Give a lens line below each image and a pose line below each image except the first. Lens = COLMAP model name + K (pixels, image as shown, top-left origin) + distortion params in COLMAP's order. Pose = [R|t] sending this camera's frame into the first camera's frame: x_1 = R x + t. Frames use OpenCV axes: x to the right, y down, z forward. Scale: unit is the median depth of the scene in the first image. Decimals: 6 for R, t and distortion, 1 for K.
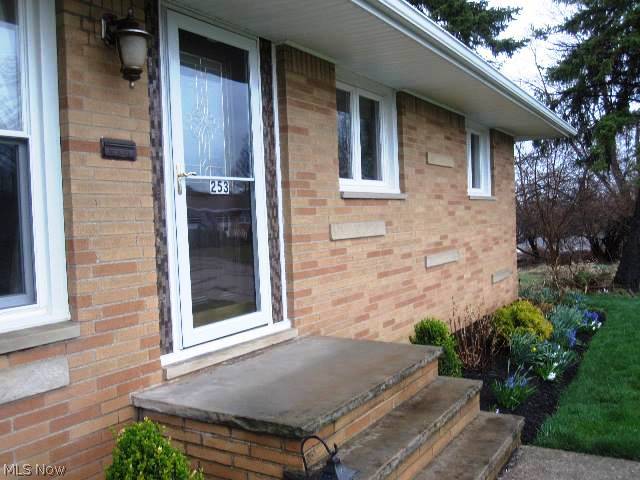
lens RADIAL K [[615.5, 0, 320.0], [0, 615.5, 240.0], [0, 0, 1]] dist [-0.076648, 0.004055]
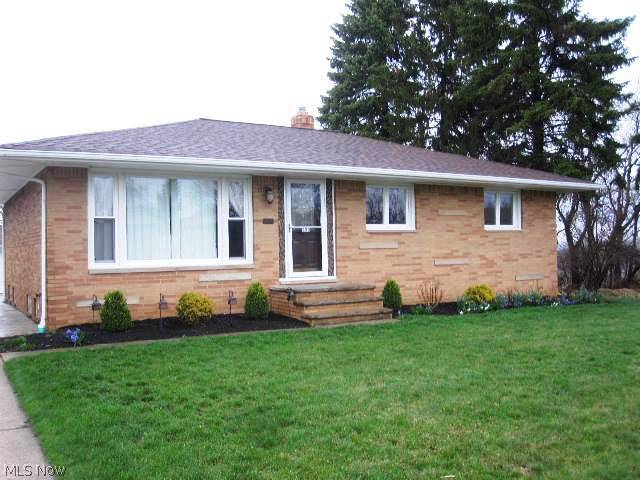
lens RADIAL K [[615.5, 0, 320.0], [0, 615.5, 240.0], [0, 0, 1]] dist [-0.076648, 0.004055]
pose [[0.876173, 0.014538, -0.481777, 1.280166], [-0.031977, 0.999096, -0.028006, 0.047555], [0.480935, 0.039944, 0.875846, -1.566145]]
